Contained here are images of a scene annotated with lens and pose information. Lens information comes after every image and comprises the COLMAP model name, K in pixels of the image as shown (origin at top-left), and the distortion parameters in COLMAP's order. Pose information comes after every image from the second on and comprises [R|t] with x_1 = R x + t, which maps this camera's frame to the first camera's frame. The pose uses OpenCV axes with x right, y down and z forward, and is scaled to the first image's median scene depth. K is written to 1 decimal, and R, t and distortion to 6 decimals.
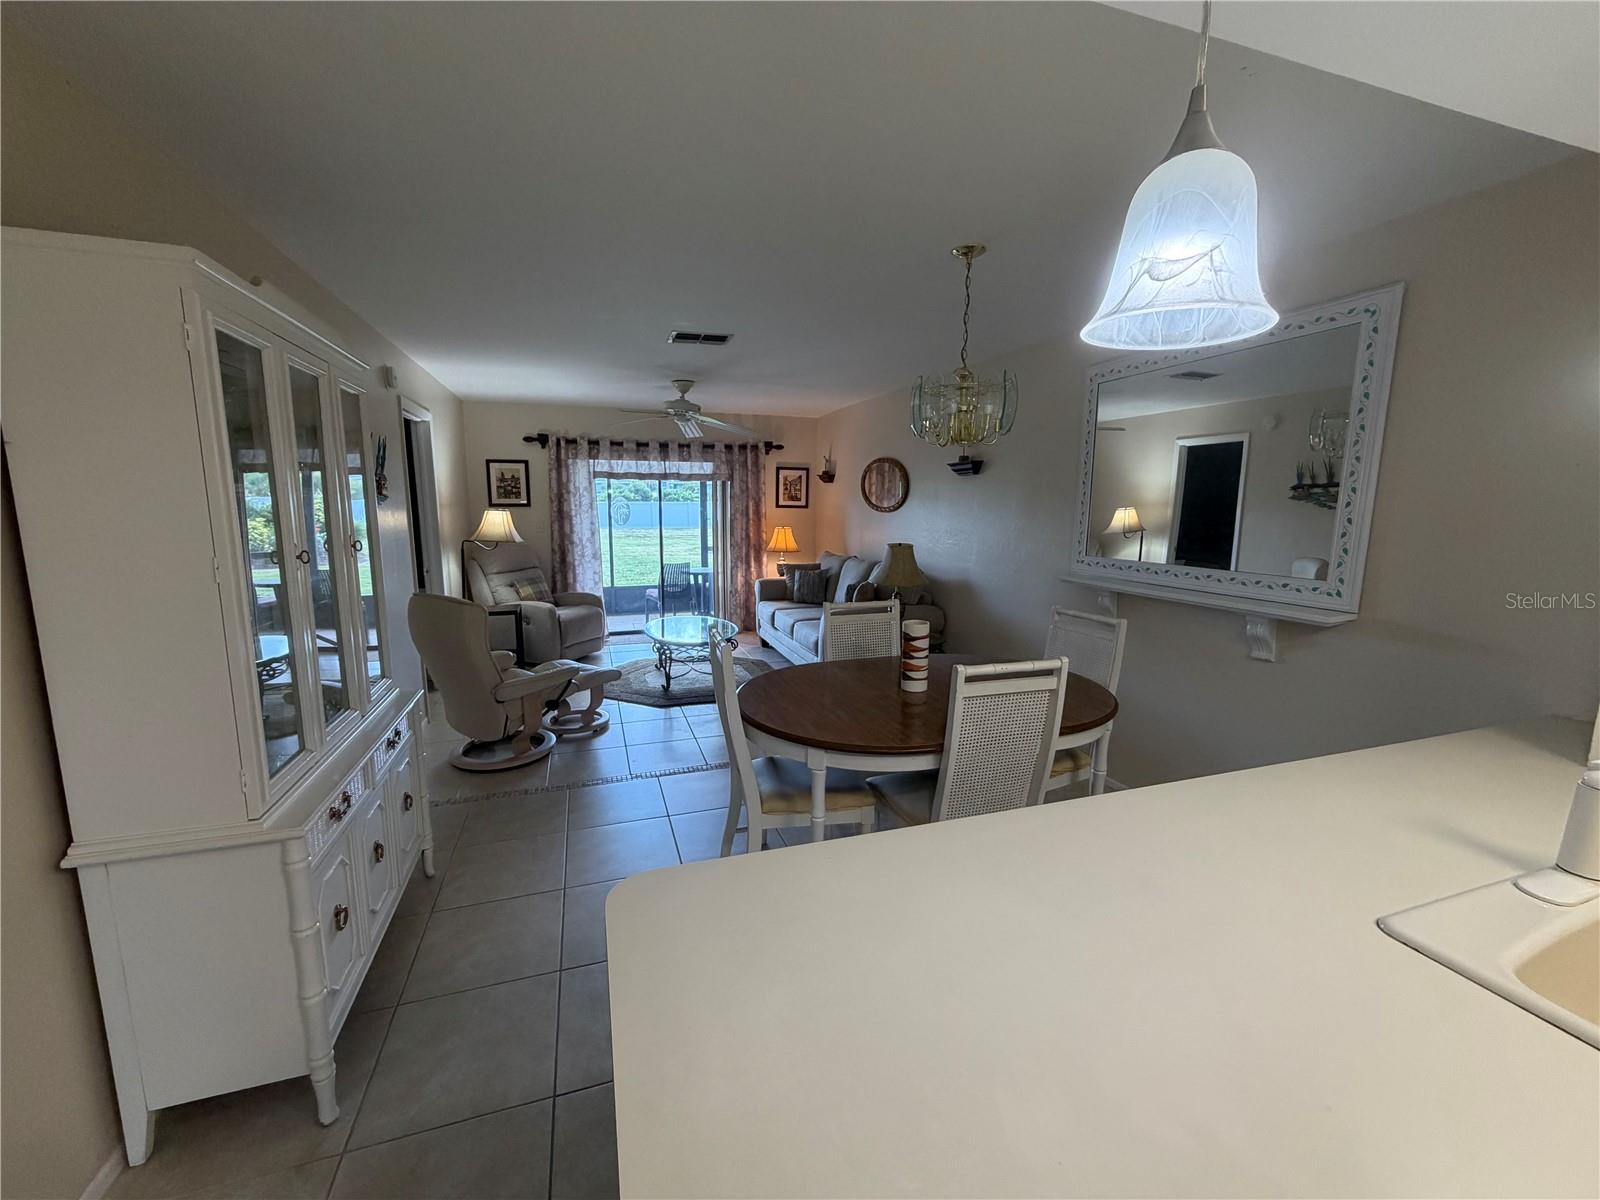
lens RADIAL K [[638.8, 0, 794.4], [0, 638.8, 599.5], [0, 0, 1]] dist [-0.000101, -0.000977]
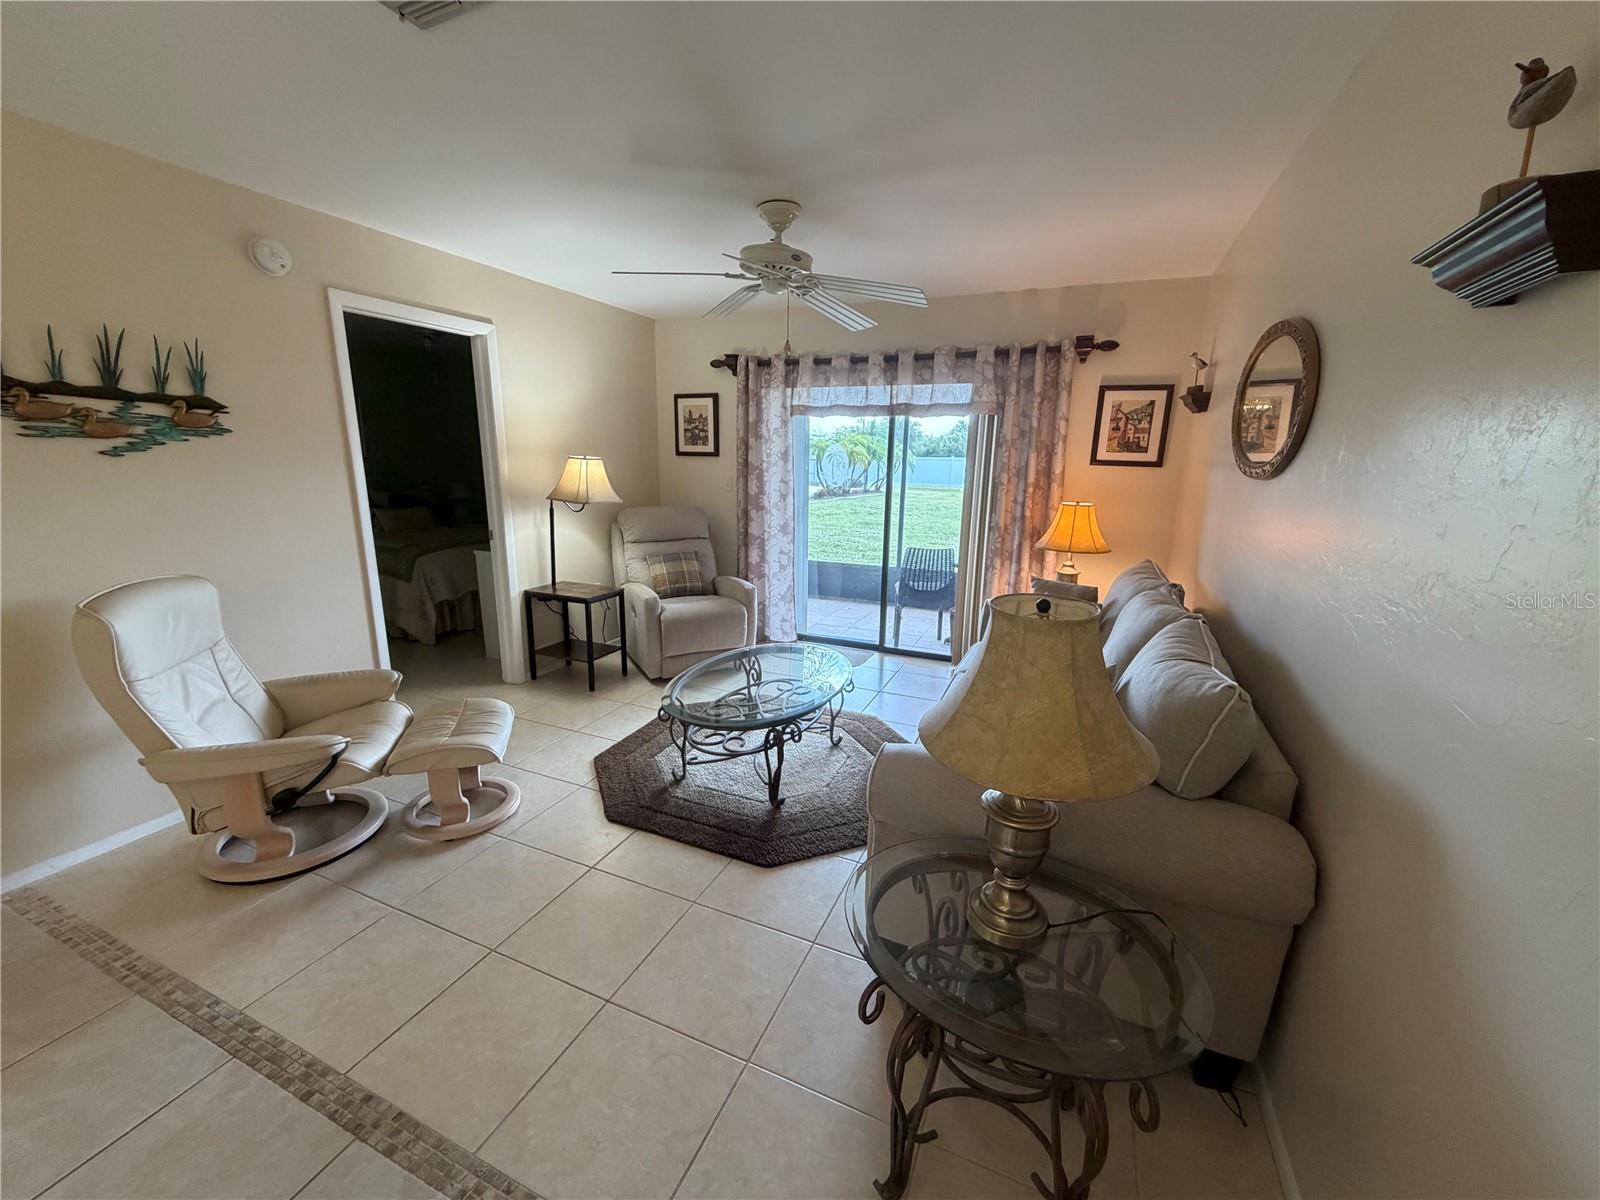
lens RADIAL K [[638.8, 0, 792.8], [0, 638.8, 599.6], [0, 0, 1]] dist [-0.000101, -0.000977]
pose [[0.744399, 0.156240, -0.649199, 0.192444], [-0.114706, 0.987709, 0.106180, -0.078695], [0.657809, -0.004573, 0.753171, 0.562040]]
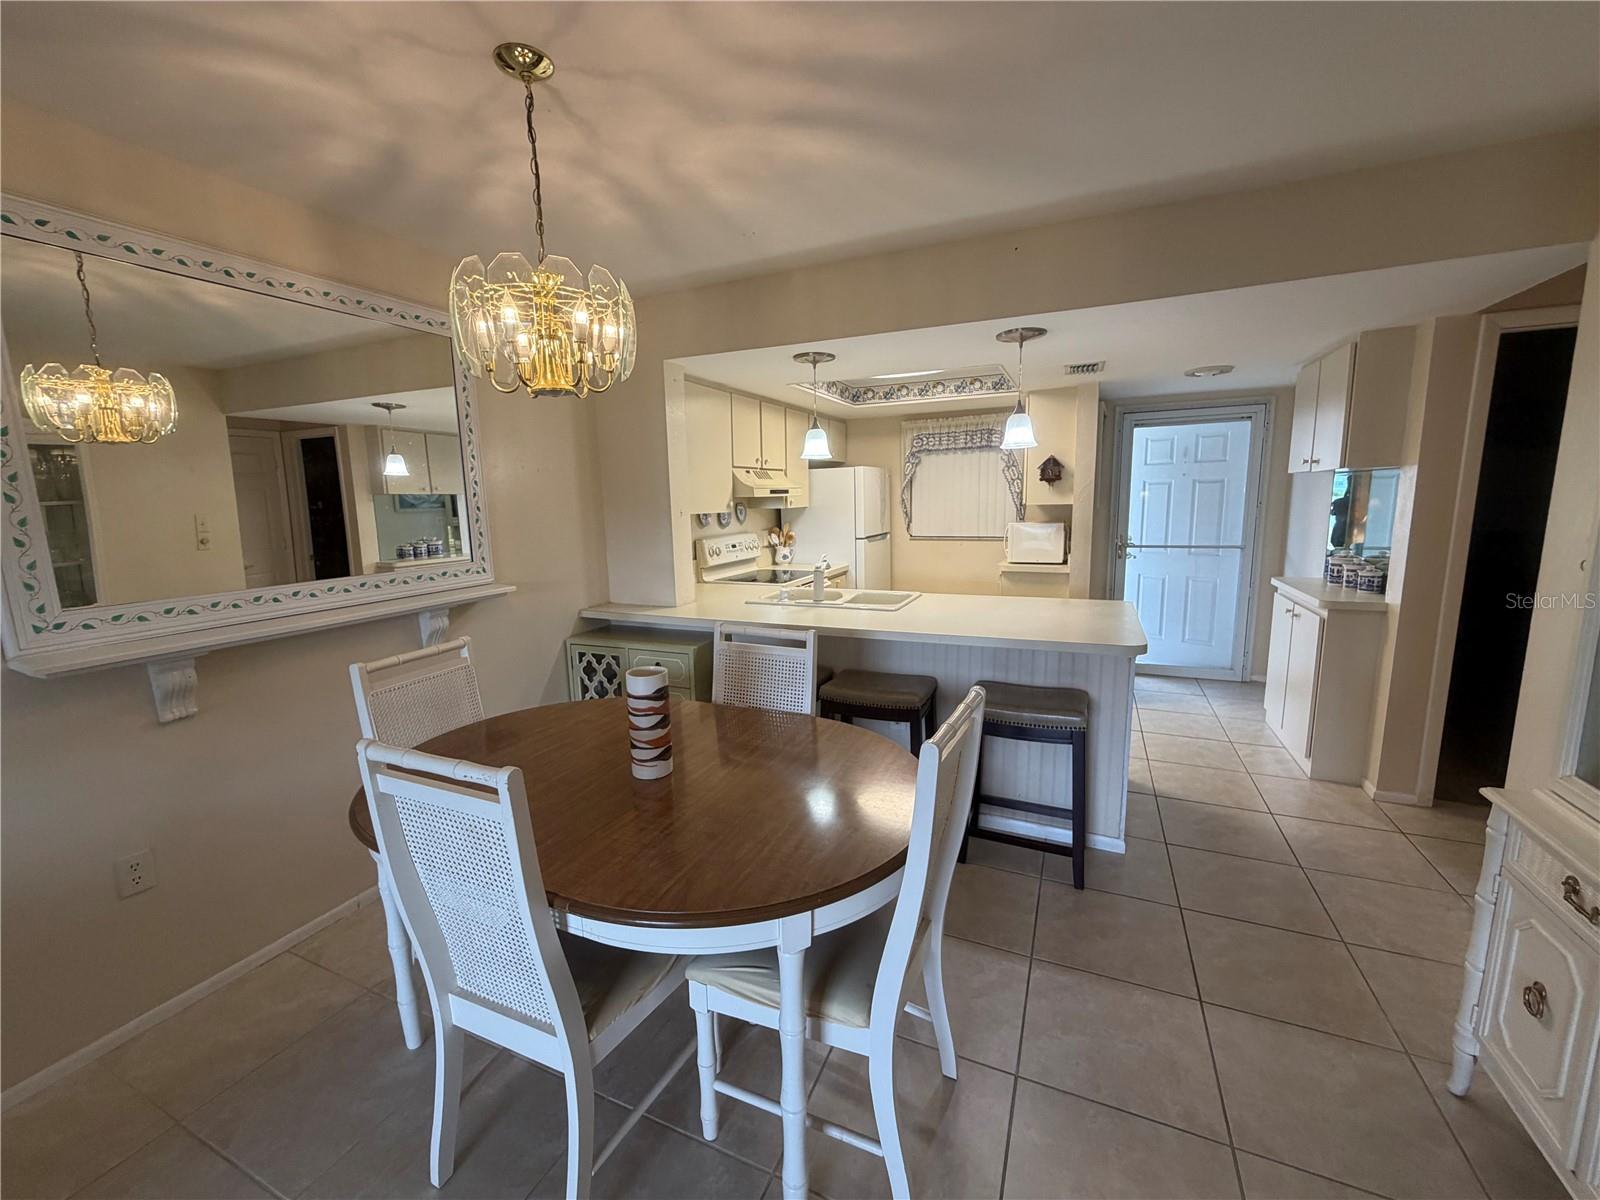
lens RADIAL K [[638.8, 0, 802.7], [0, 638.8, 599.2], [0, 0, 1]] dist [-0.000101, -0.000977]
pose [[-0.744761, -0.092415, 0.660902, -0.152590], [0.121448, 0.955056, 0.270405, -0.083314], [-0.656187, 0.281652, -0.700064, 0.586766]]
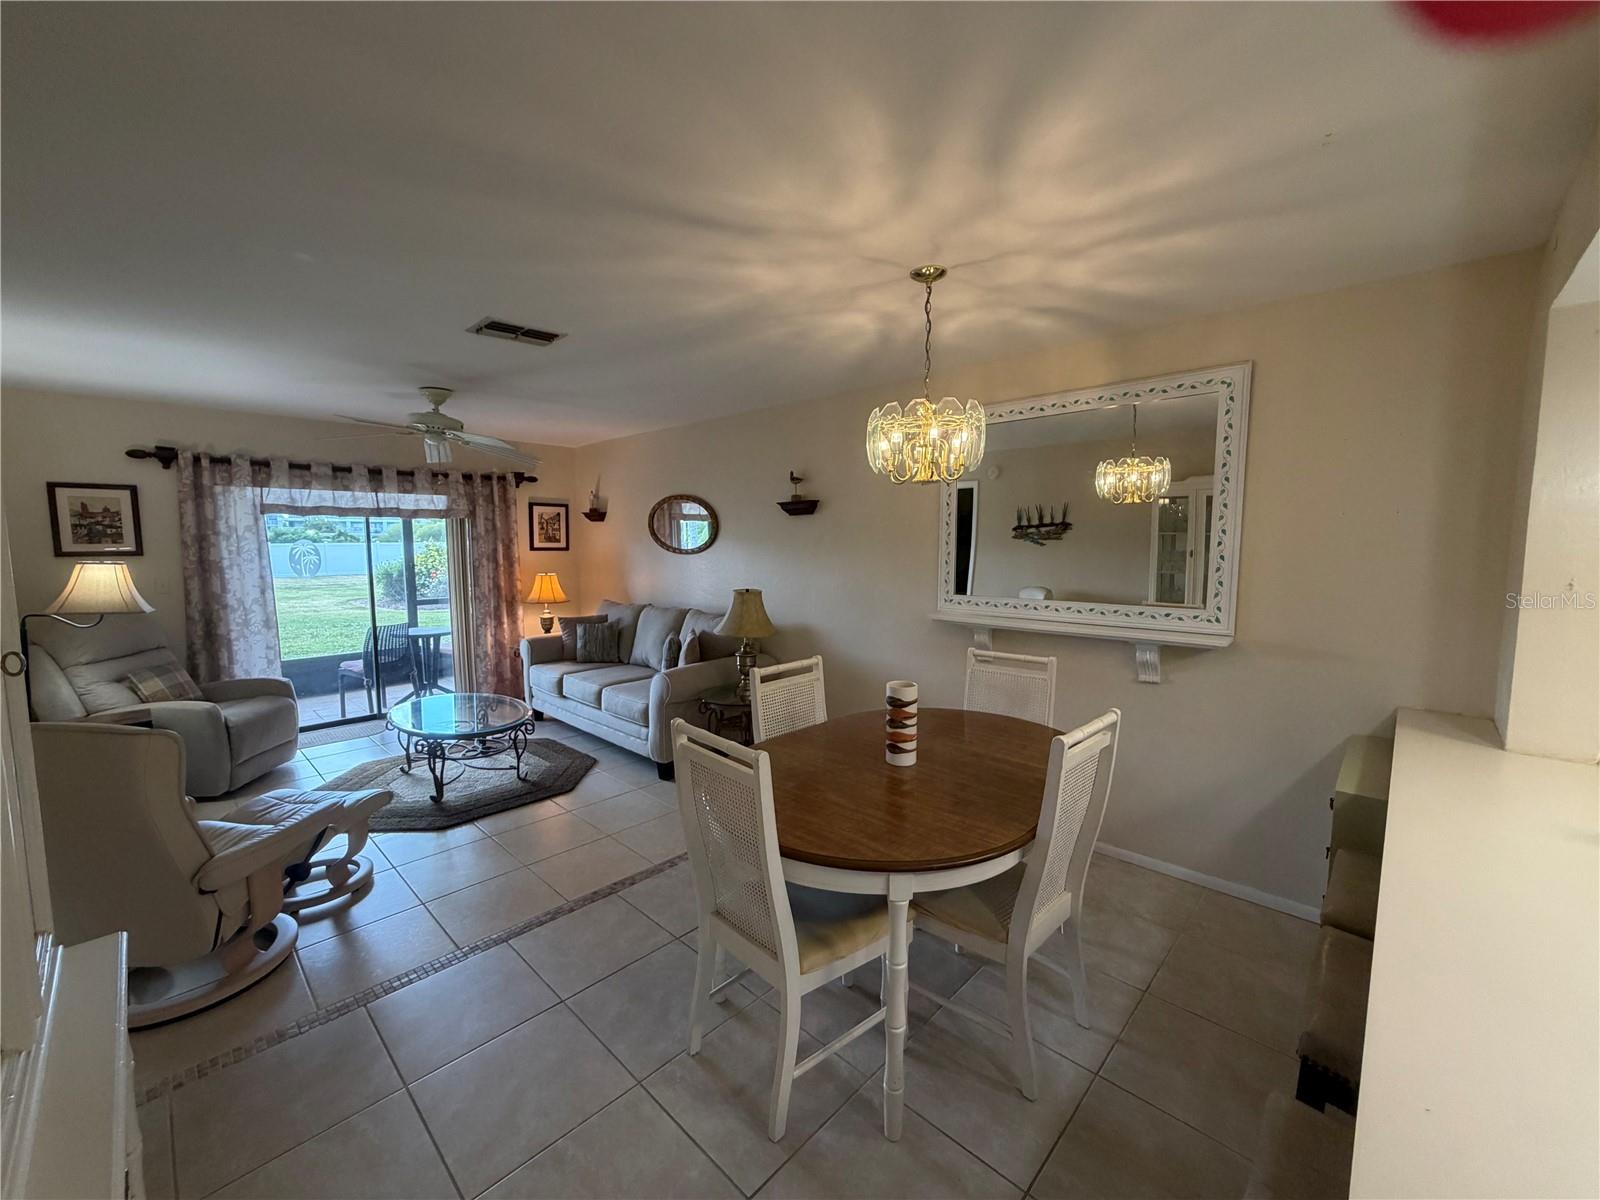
lens RADIAL K [[638.8, 0, 797.9], [0, 638.8, 598.9], [0, 0, 1]] dist [-0.000101, -0.000977]
pose [[0.883261, -0.051242, 0.466074, -0.145374], [0.079131, 0.996043, -0.040453, -0.024429], [-0.462157, 0.072612, 0.883821, 0.129988]]
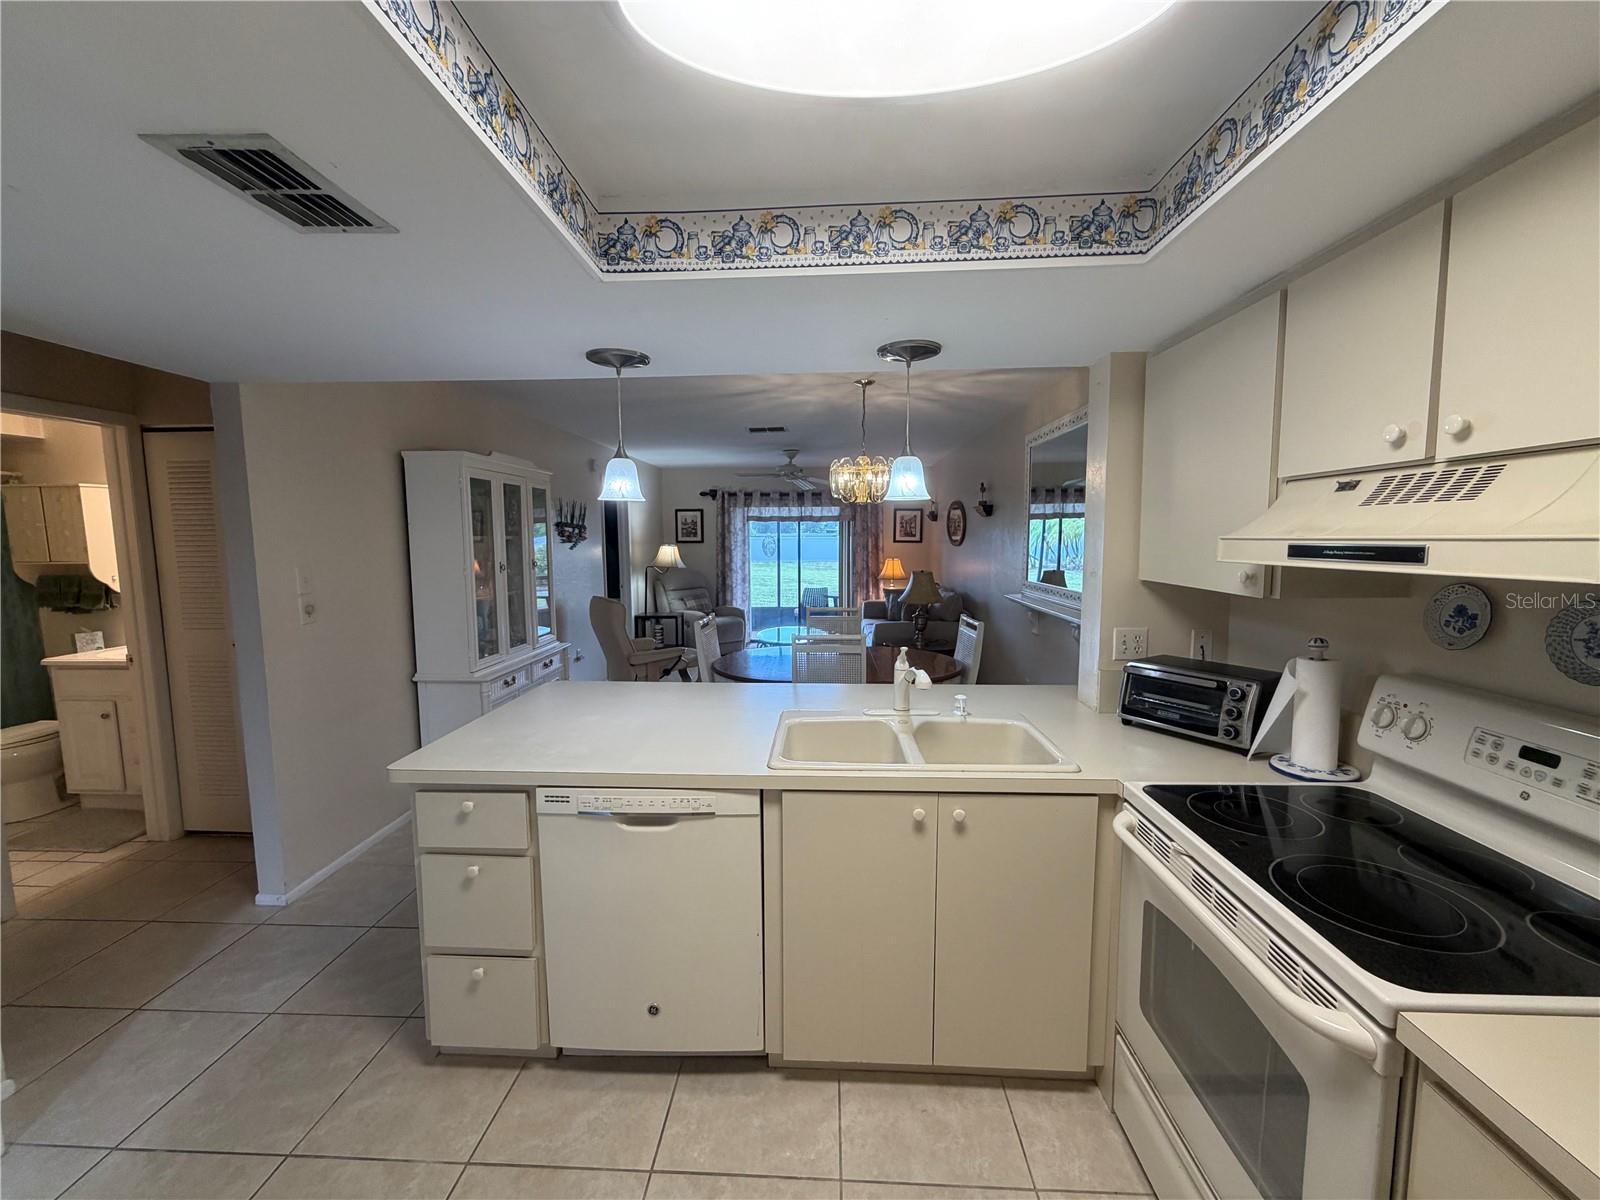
lens RADIAL K [[638.8, 0, 791.7], [0, 638.8, 600.2], [0, 0, 1]] dist [-0.000101, -0.000977]
pose [[0.931598, 0.027762, -0.362429, 0.292665], [-0.046230, 0.998031, -0.042383, 0.028102], [0.360539, 0.056240, 0.931047, -0.213101]]
